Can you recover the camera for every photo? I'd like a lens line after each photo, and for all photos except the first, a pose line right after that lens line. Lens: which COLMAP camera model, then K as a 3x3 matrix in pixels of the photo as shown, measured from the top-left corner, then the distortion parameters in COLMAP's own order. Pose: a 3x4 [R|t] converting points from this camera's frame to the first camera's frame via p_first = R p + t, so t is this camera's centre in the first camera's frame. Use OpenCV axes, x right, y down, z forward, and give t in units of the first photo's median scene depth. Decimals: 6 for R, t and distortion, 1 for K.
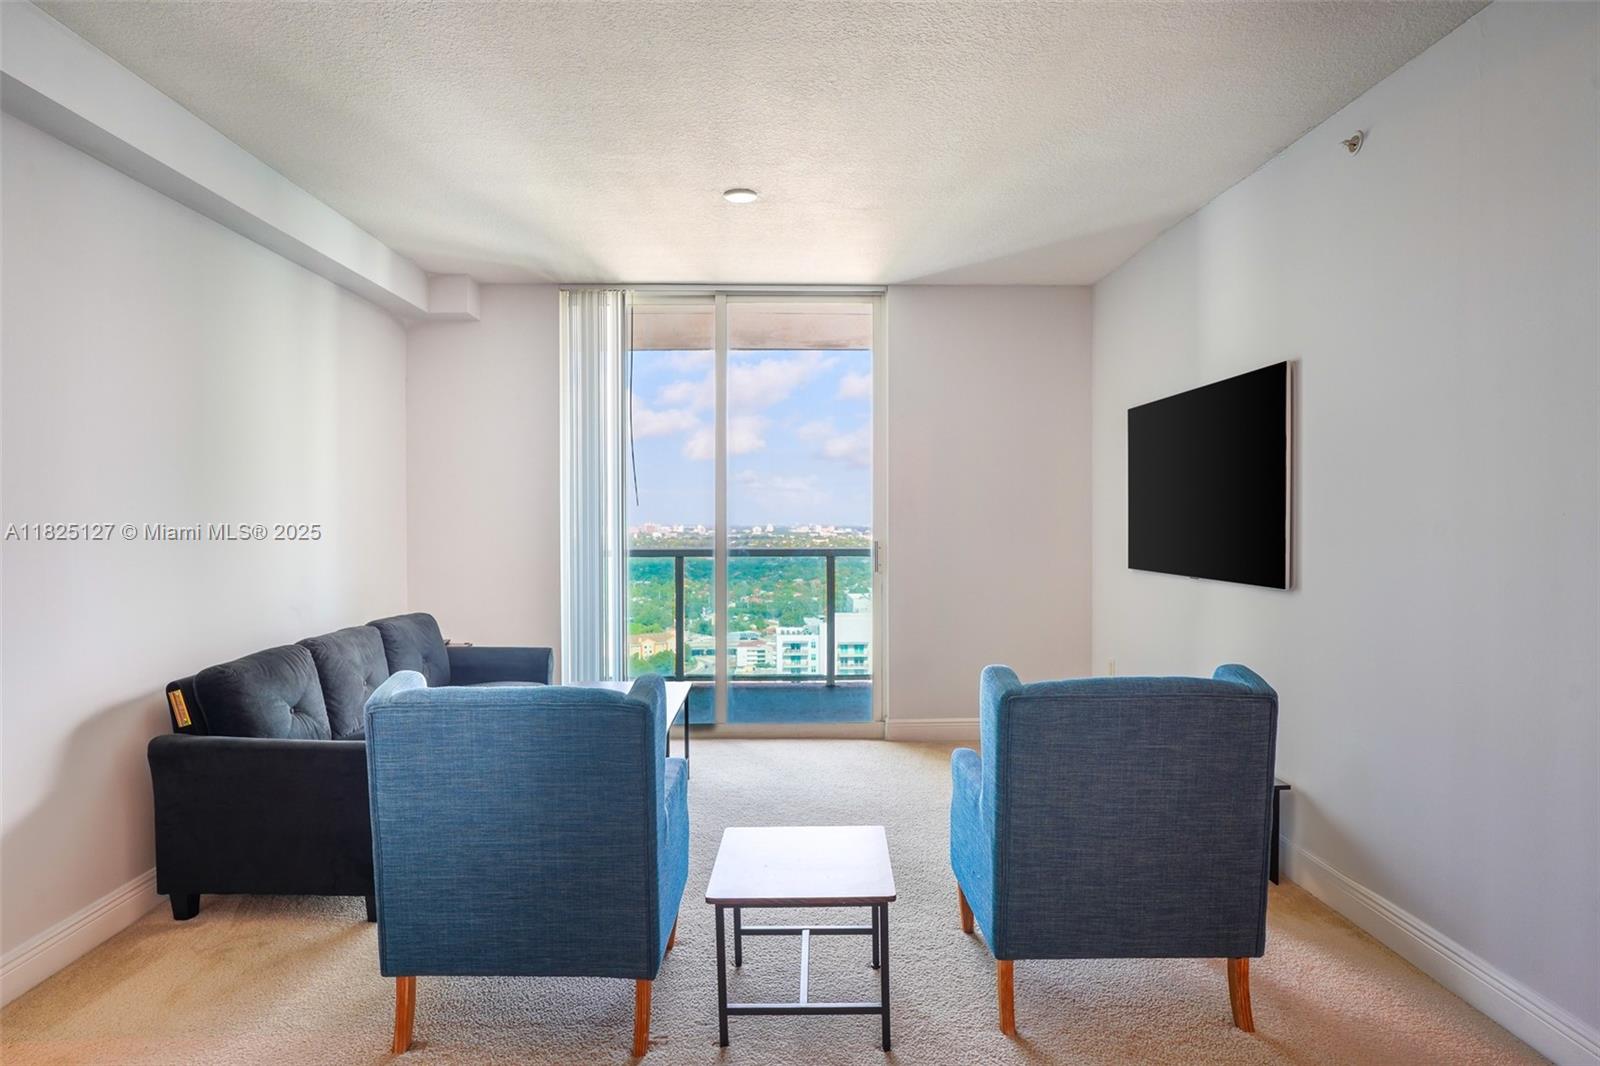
lens RADIAL K [[893.8, 0, 787.1], [0, 893.8, 543.8], [0, 0, 1]] dist [-0.044799, 0.024729]
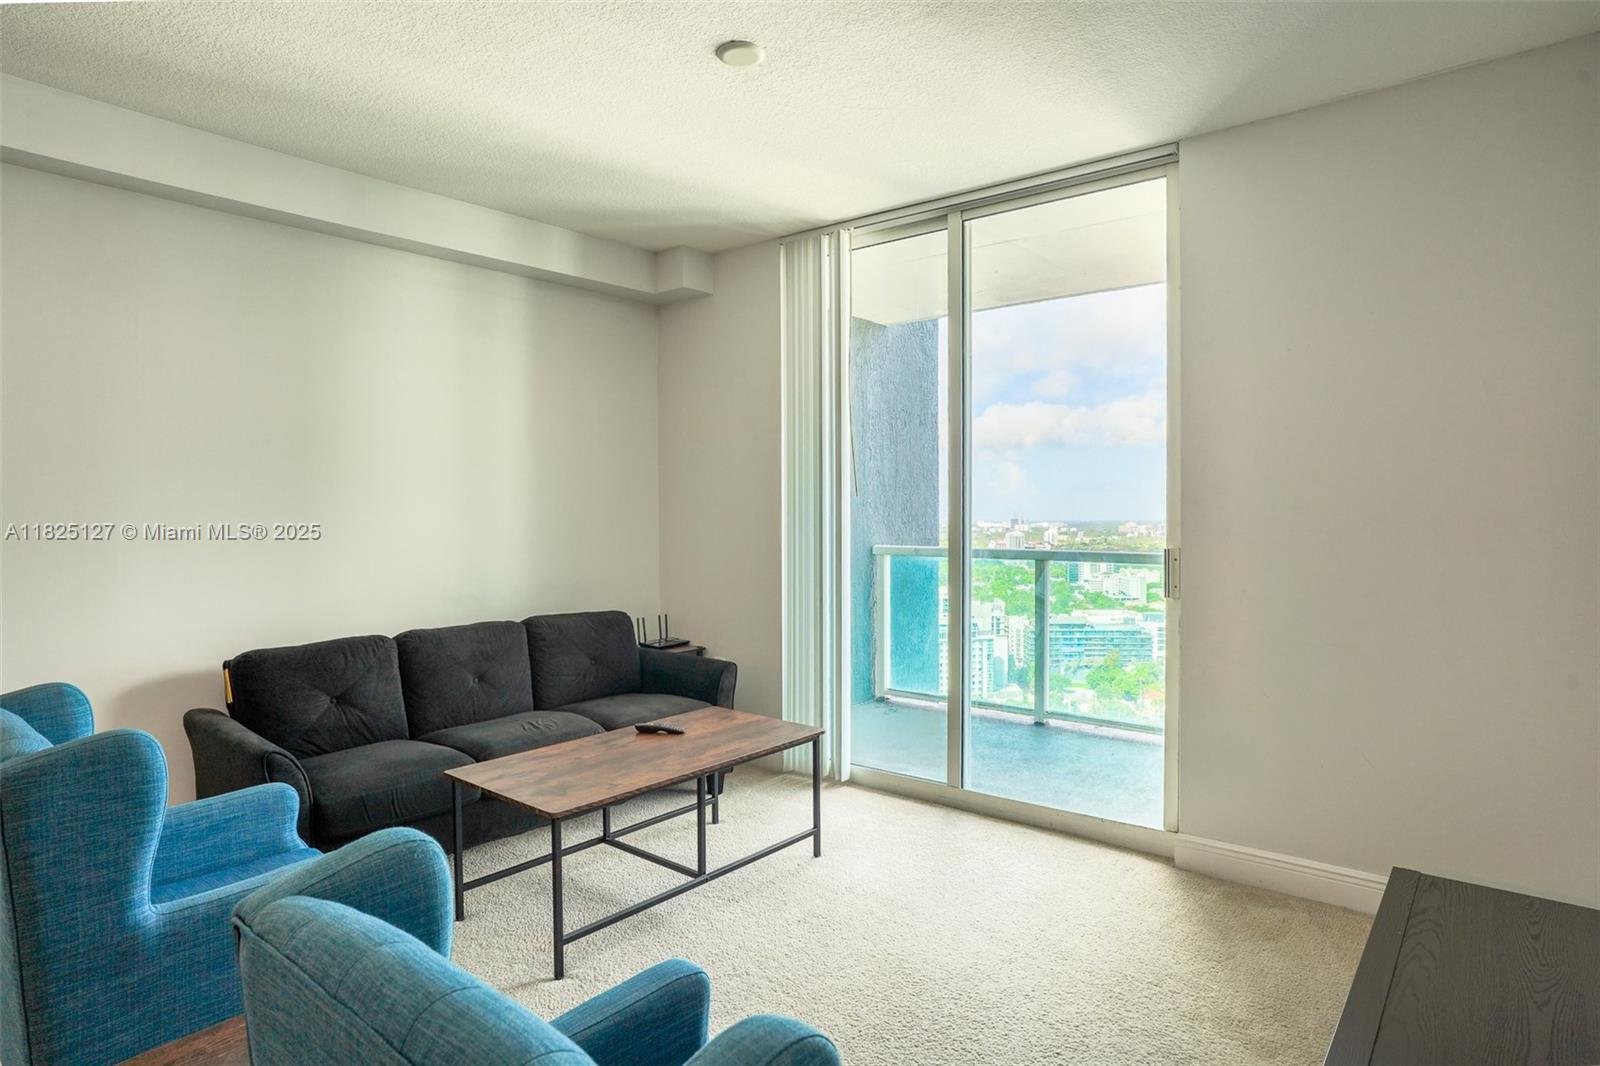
lens RADIAL K [[893.8, 0, 799.9], [0, 893.8, 531.2], [0, 0, 1]] dist [-0.044799, 0.024729]
pose [[0.764408, 0.014599, -0.644567, 0.587328], [-0.018687, 0.999825, 0.000484, -0.018862], [0.644461, 0.011675, 0.764548, 0.665277]]
